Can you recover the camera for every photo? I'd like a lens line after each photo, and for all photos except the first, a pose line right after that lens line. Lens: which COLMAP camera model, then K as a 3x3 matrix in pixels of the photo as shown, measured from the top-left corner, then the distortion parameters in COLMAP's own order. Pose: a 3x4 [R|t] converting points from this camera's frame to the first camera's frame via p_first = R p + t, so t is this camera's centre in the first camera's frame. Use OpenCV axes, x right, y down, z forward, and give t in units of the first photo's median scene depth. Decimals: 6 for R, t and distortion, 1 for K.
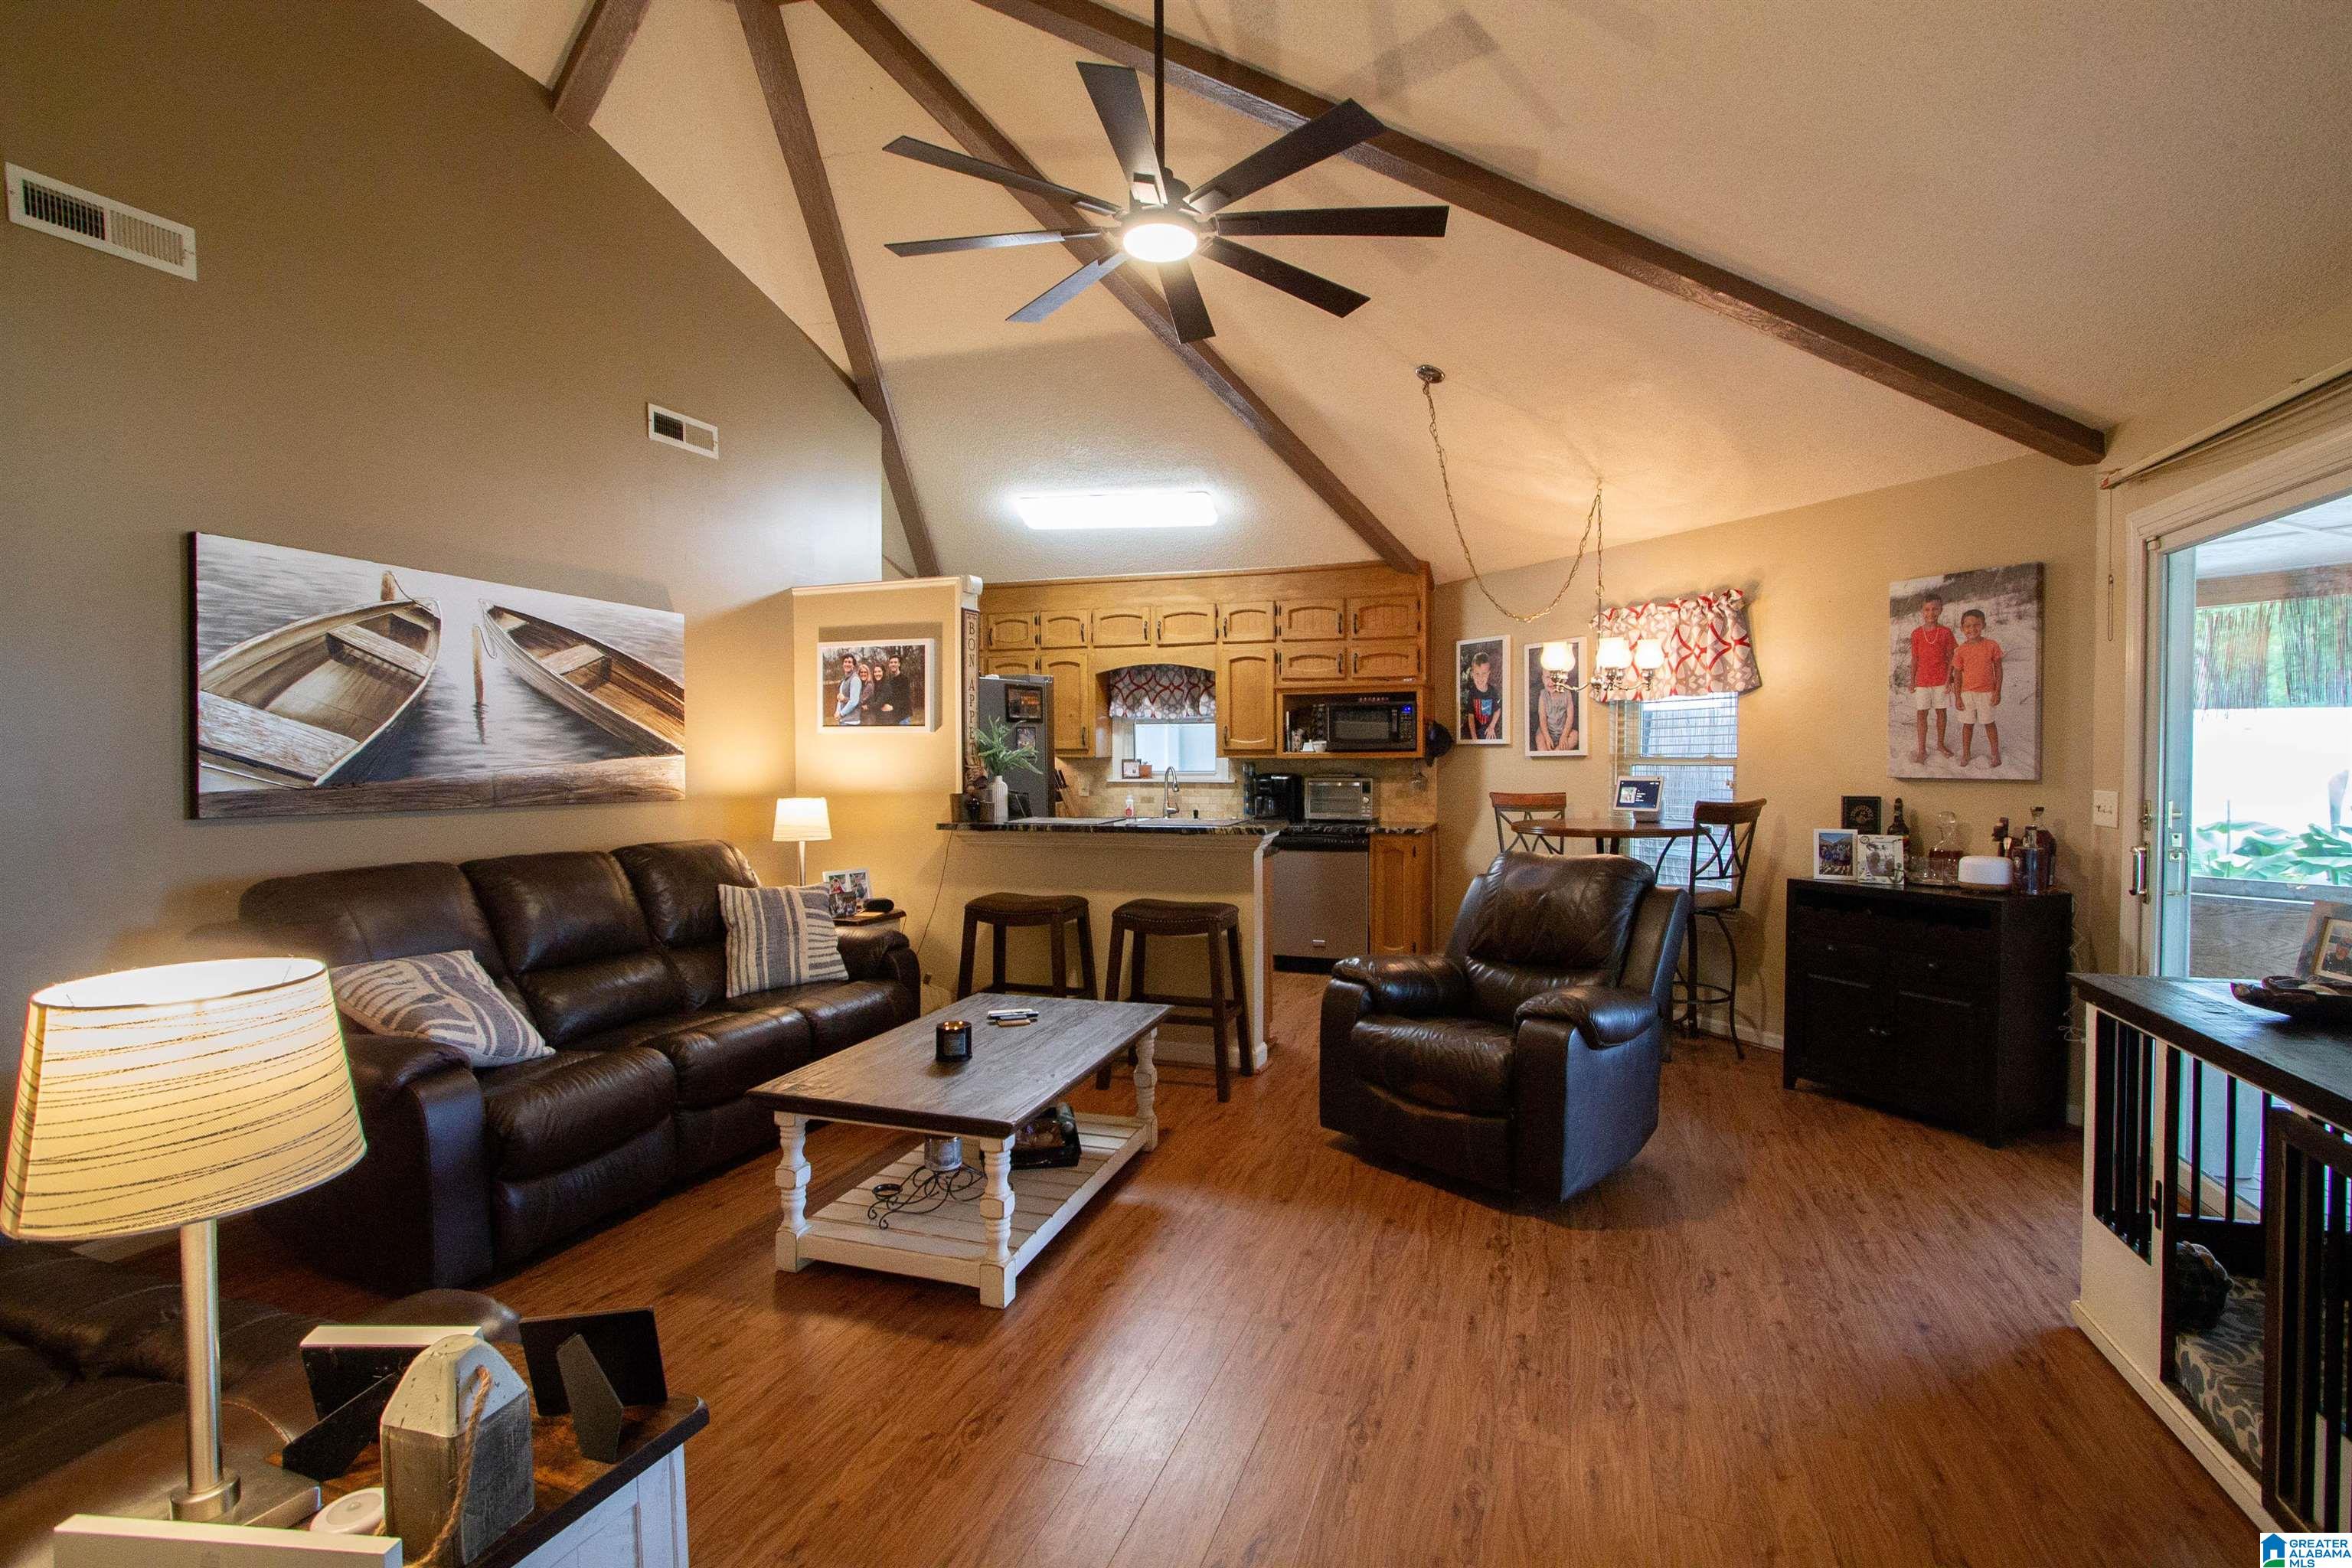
lens RADIAL K [[1099.3, 0, 1181.6], [0, 1099.3, 779.0], [0, 0, 1]] dist [-0.009725, 0.000406]
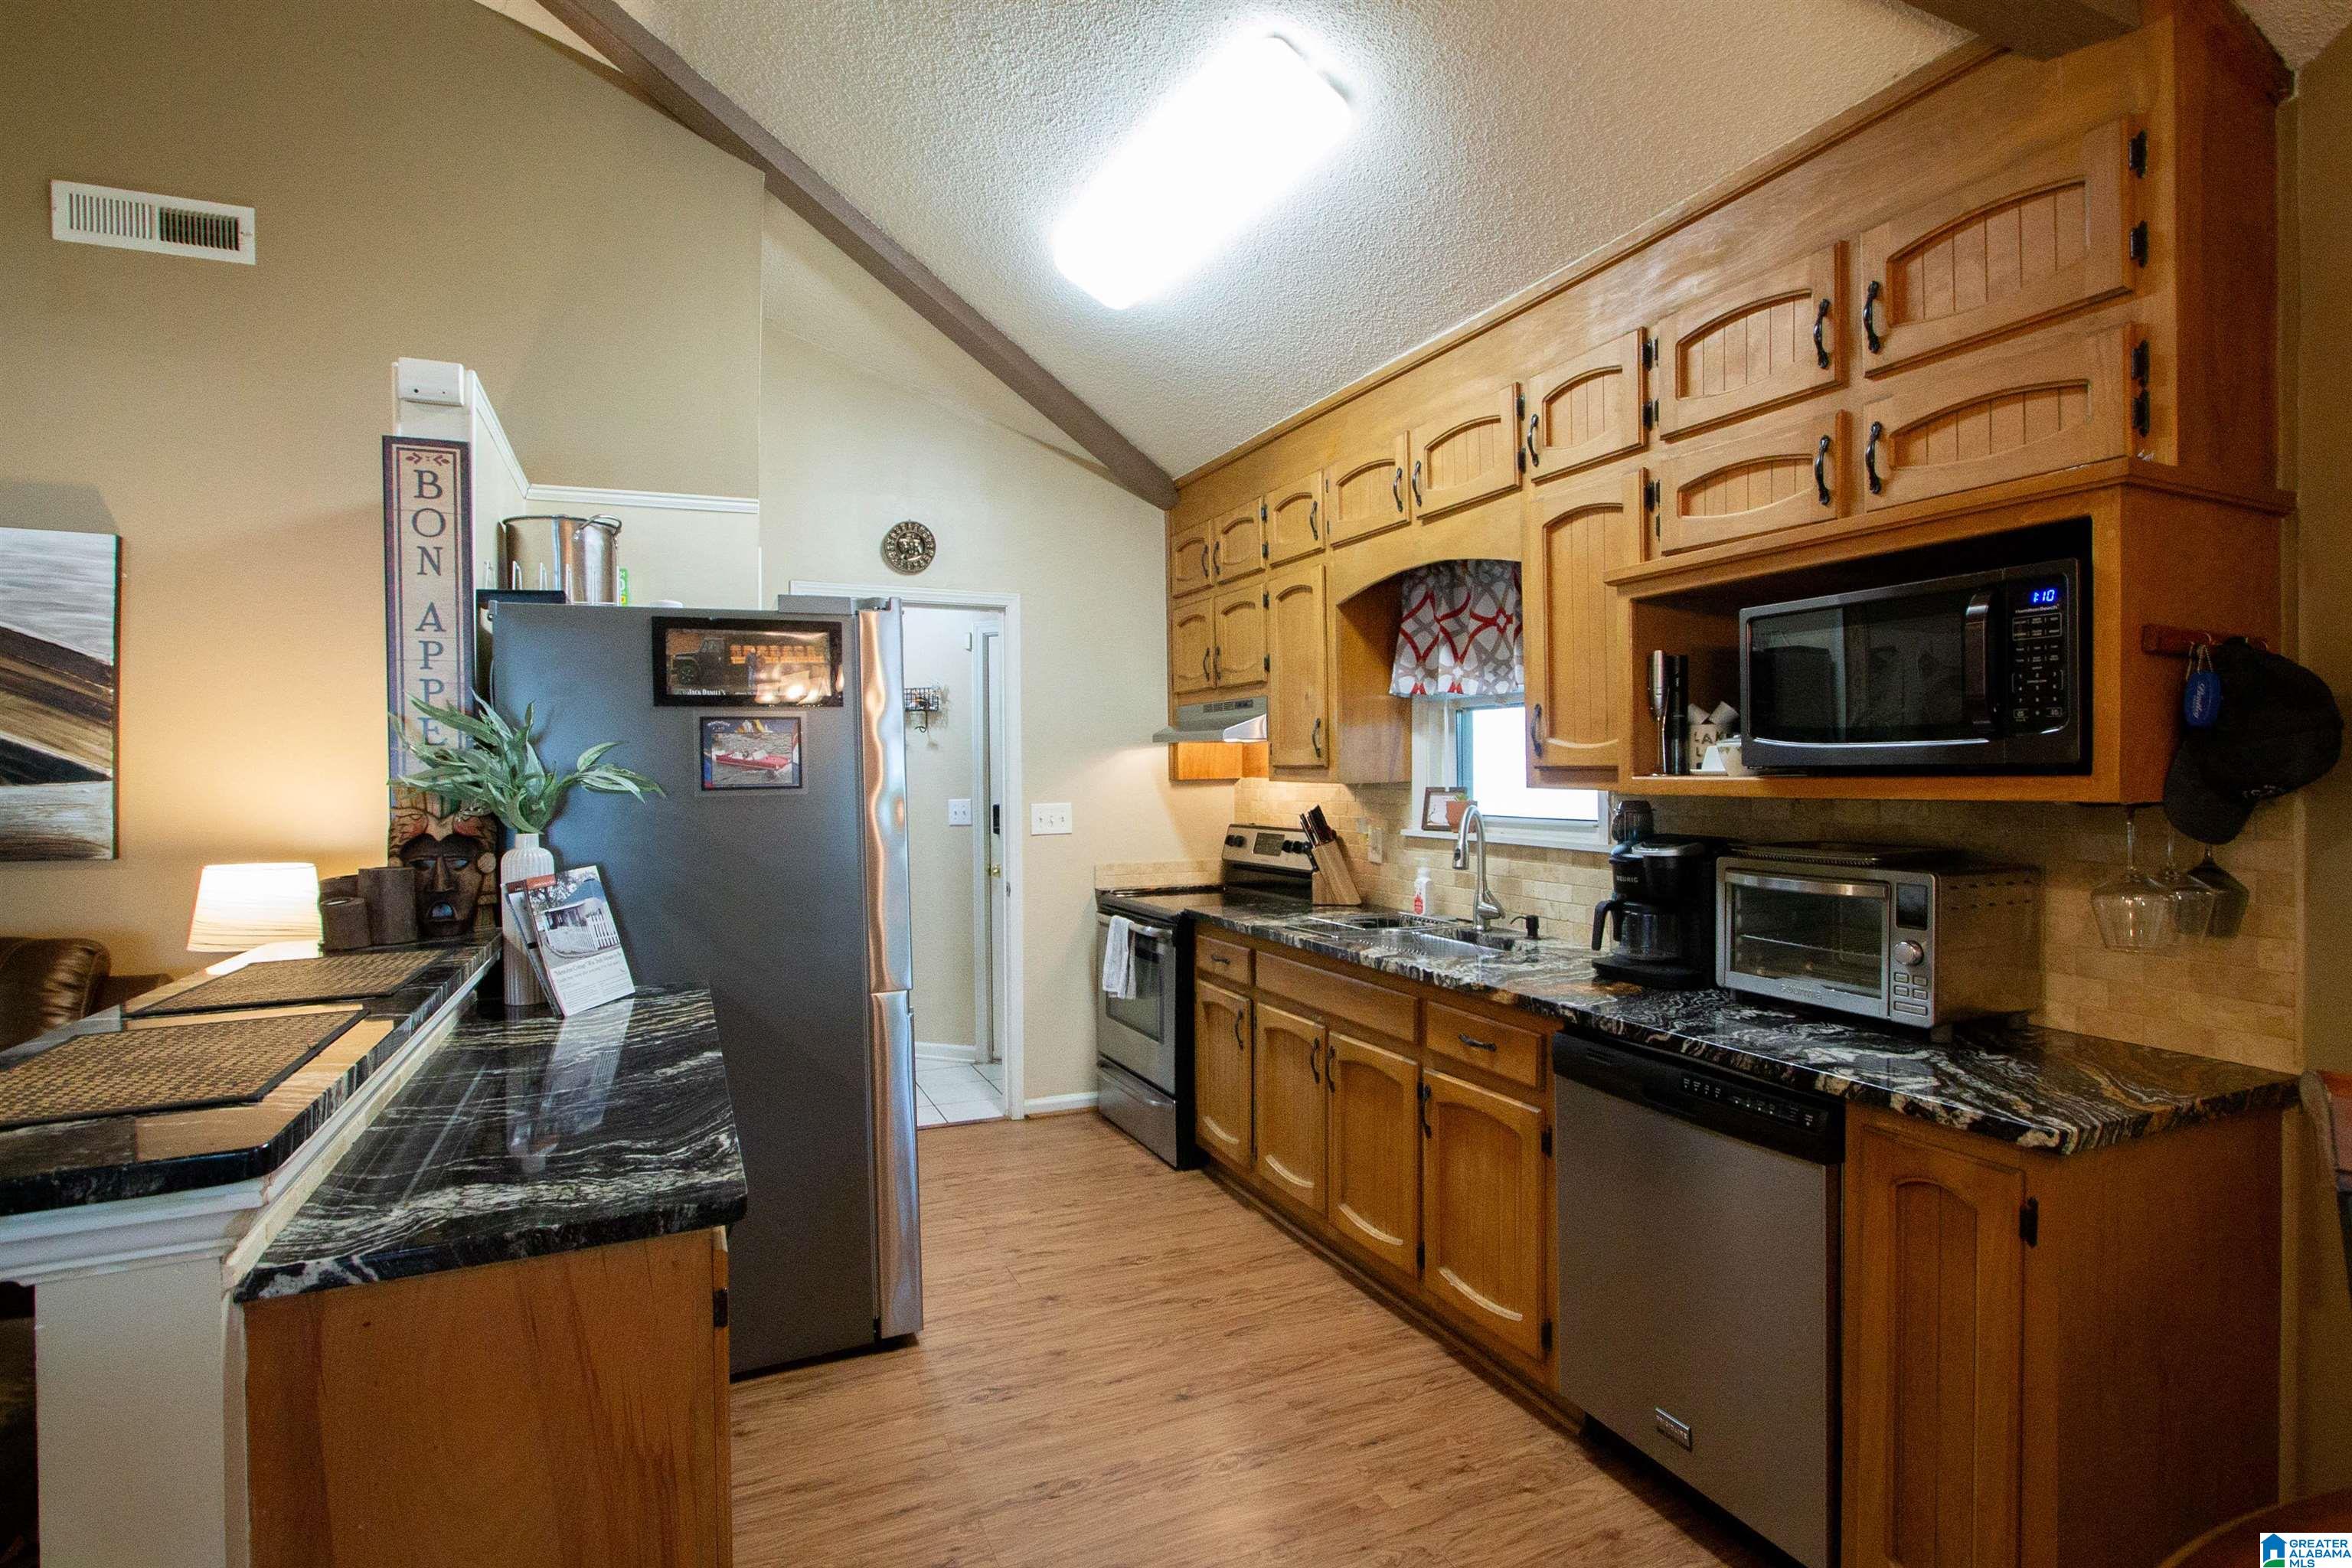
lens RADIAL K [[1121.8, 0, 1185.3], [0, 1121.8, 784.6], [0, 0, 1]] dist [-0.045198, 0.026031]
pose [[0.697112, 0.009989, -0.716893, 0.260464], [-0.015930, 0.999872, -0.001558, -0.020877], [0.716786, 0.012506, 0.697181, 0.742851]]
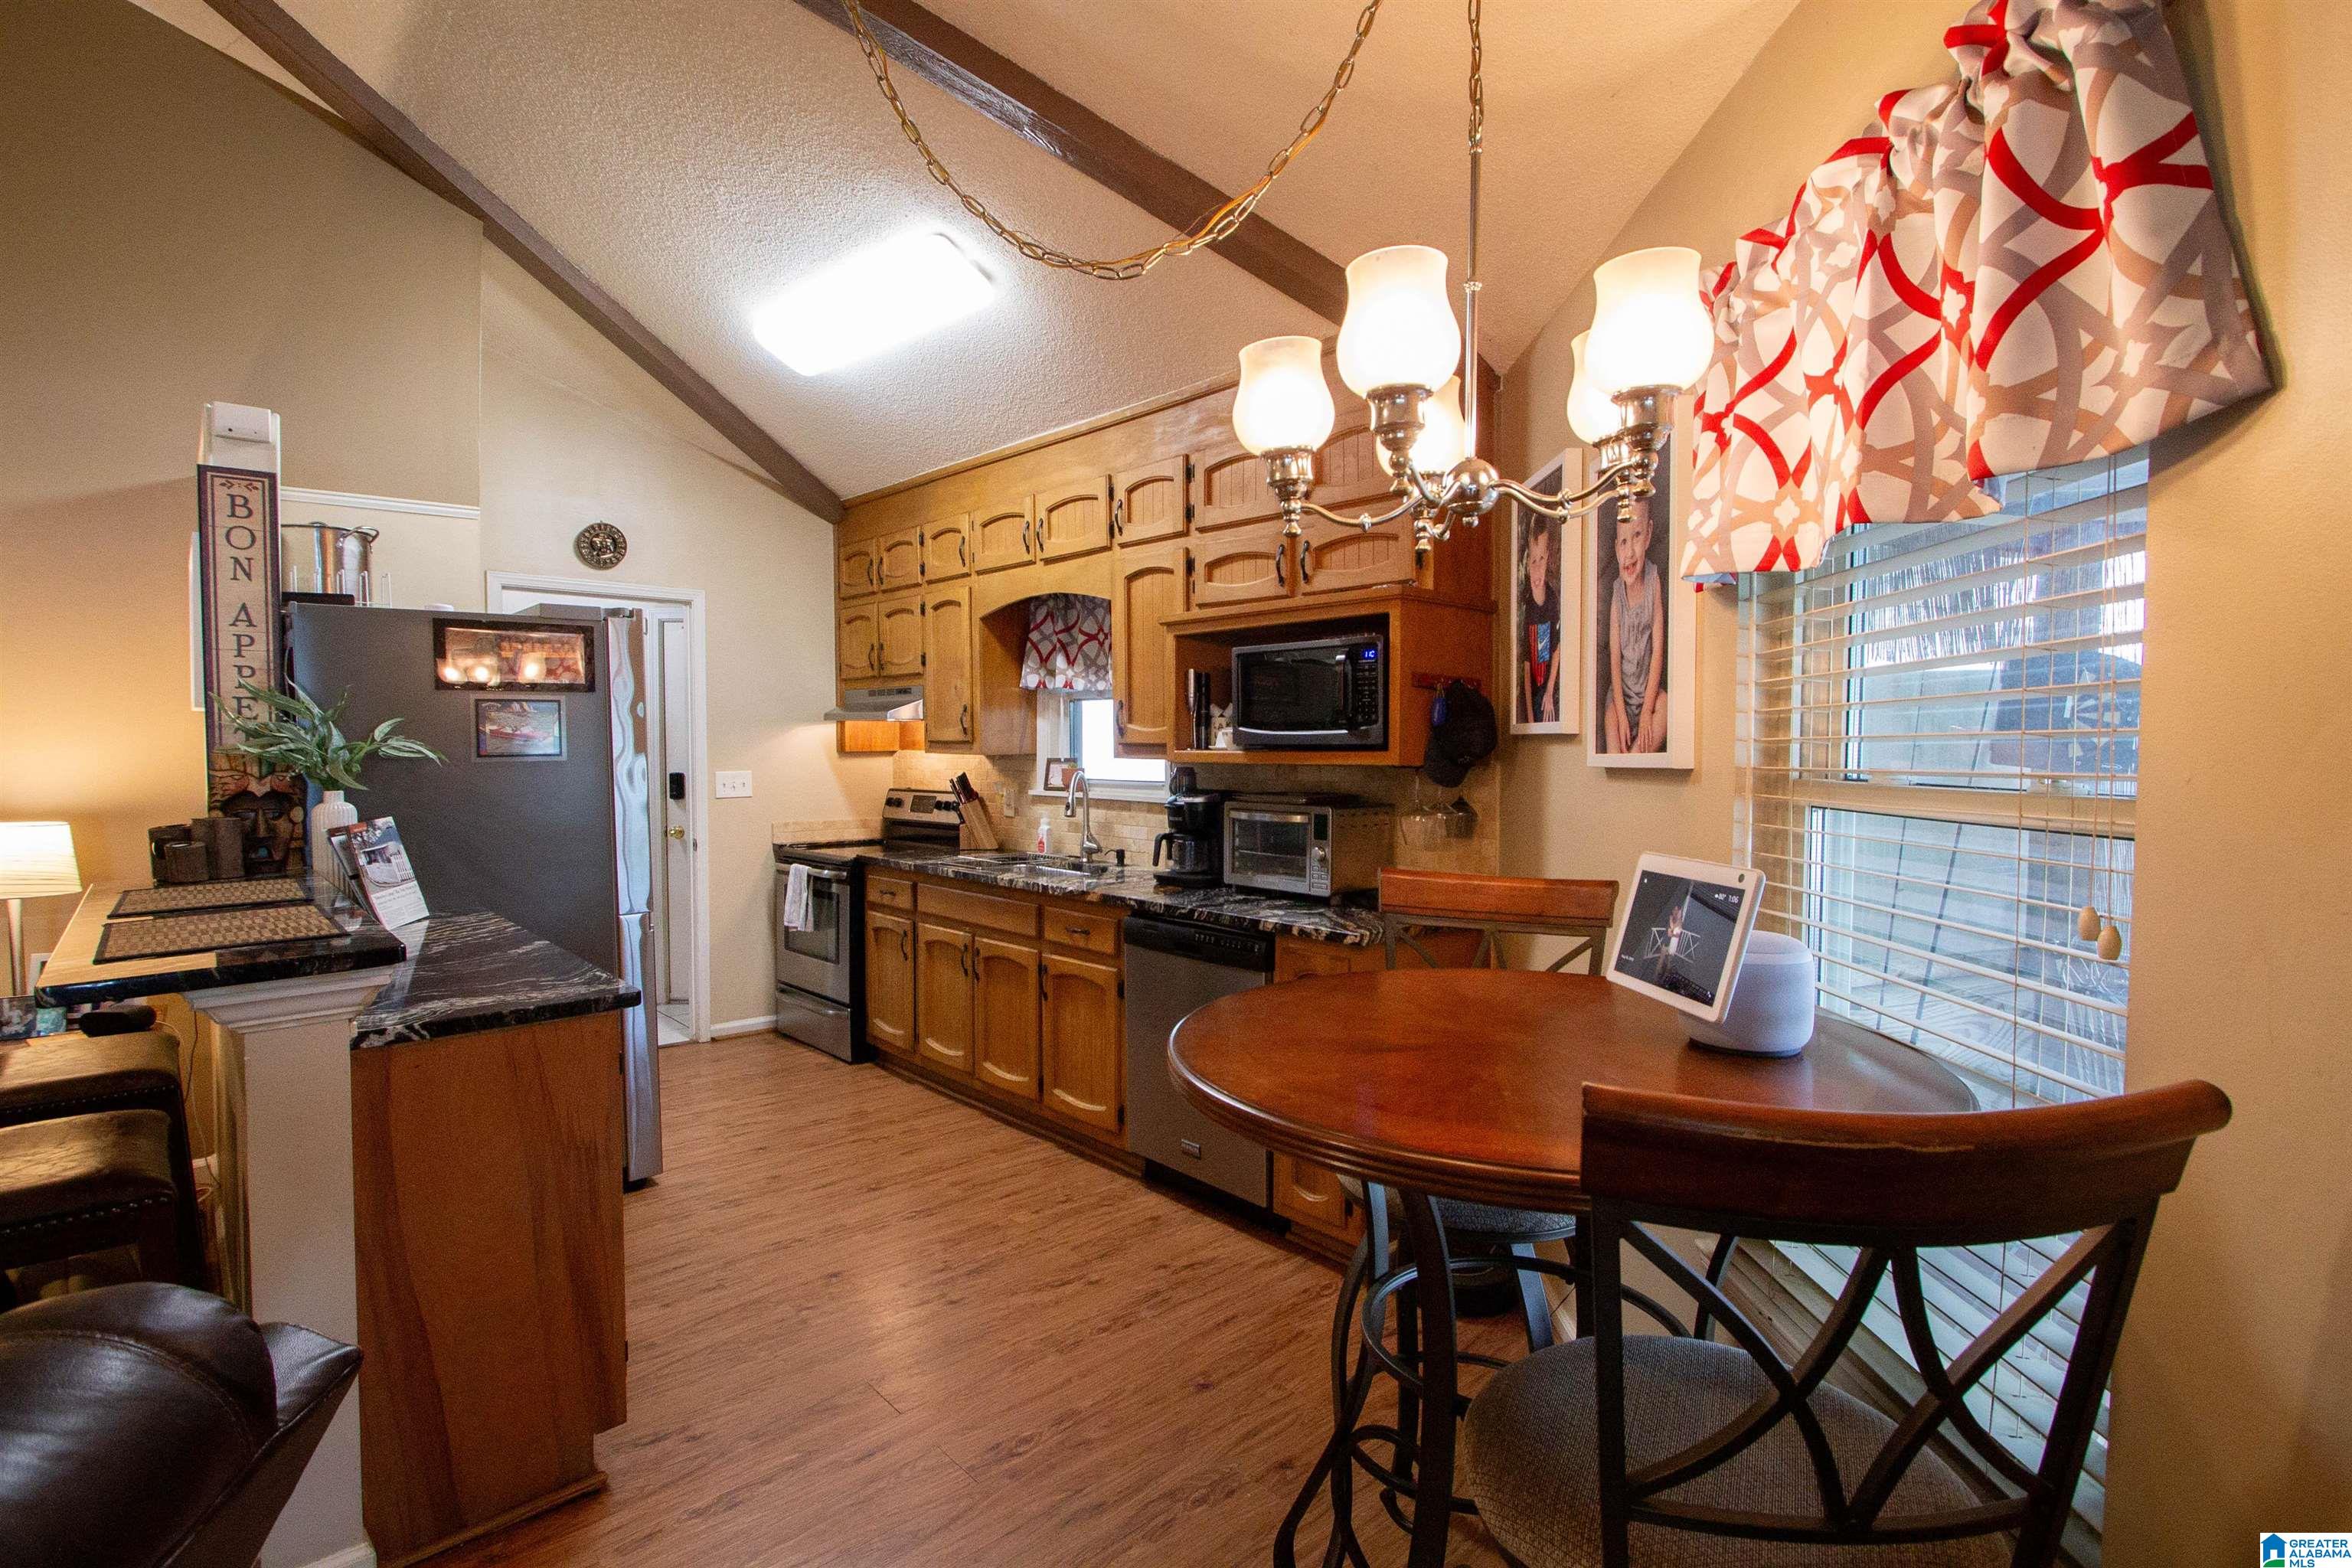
lens RADIAL K [[1099.3, 0, 1181.6], [0, 1099.3, 779.0], [0, 0, 1]] dist [-0.009725, 0.000406]
pose [[0.887694, 0.021601, -0.459928, 0.360418], [-0.018353, 0.999765, 0.011532, -0.018498], [0.460069, -0.001796, 0.887881, 0.609411]]
